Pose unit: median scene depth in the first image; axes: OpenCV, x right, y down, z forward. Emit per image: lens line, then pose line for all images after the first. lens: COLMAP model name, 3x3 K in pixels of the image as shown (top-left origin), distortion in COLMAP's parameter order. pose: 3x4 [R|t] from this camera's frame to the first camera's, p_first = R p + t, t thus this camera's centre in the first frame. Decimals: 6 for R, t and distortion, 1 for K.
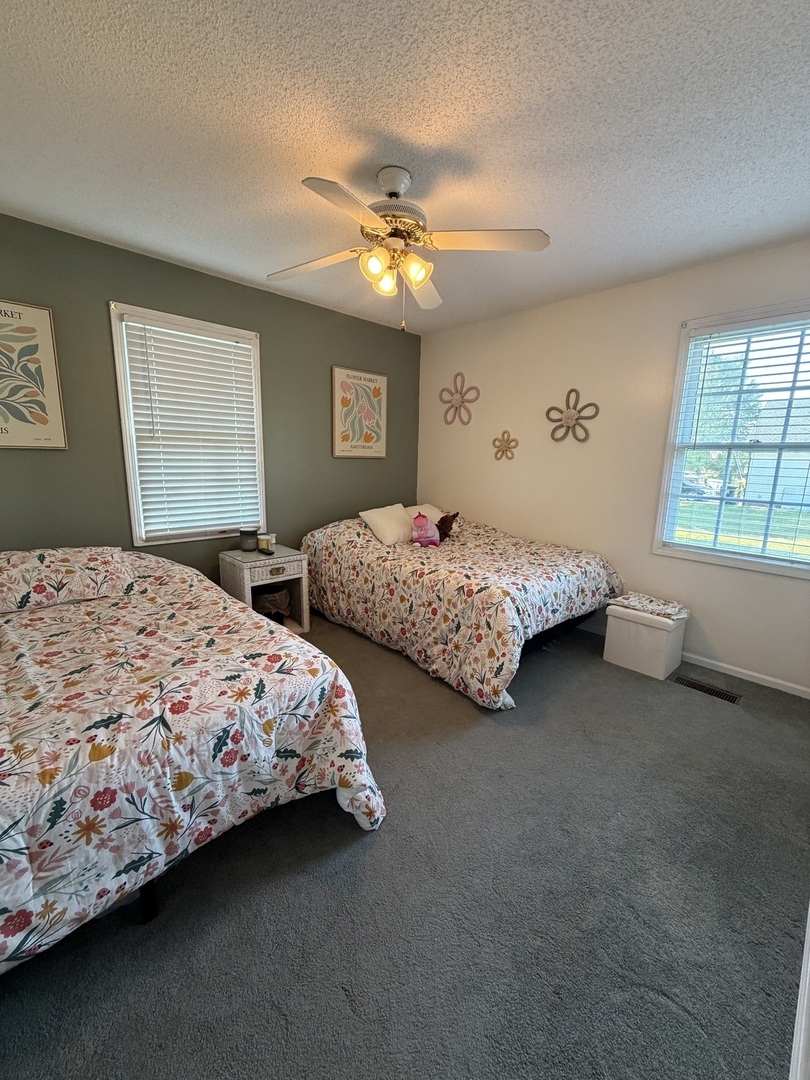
lens RADIAL K [[429.4, 0, 405.6], [0, 429.4, 538.0], [0, 0, 1]] dist [-0.001927, 0.000609]
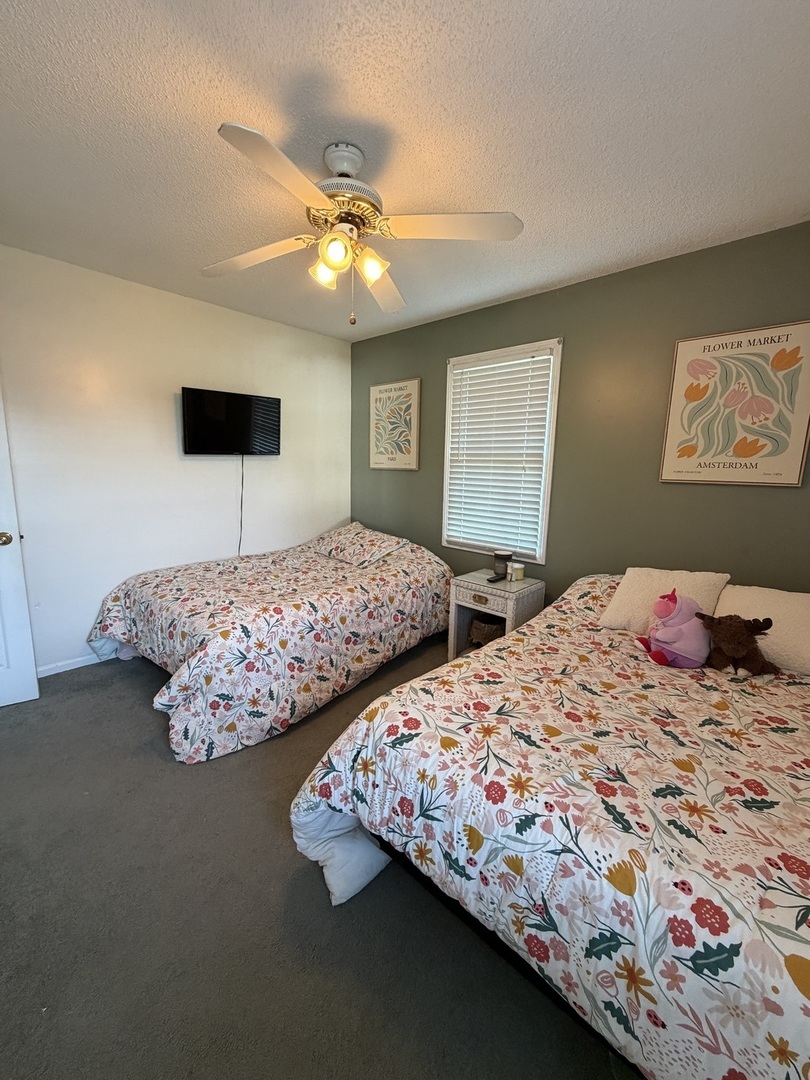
lens RADIAL K [[429.4, 0, 403.9], [0, 429.4, 537.0], [0, 0, 1]] dist [-0.001927, 0.000609]
pose [[0.062729, 0.144767, -0.987475, 0.566559], [-0.207144, 0.969767, 0.129012, -0.133740], [0.976297, 0.196457, 0.090820, 0.703076]]
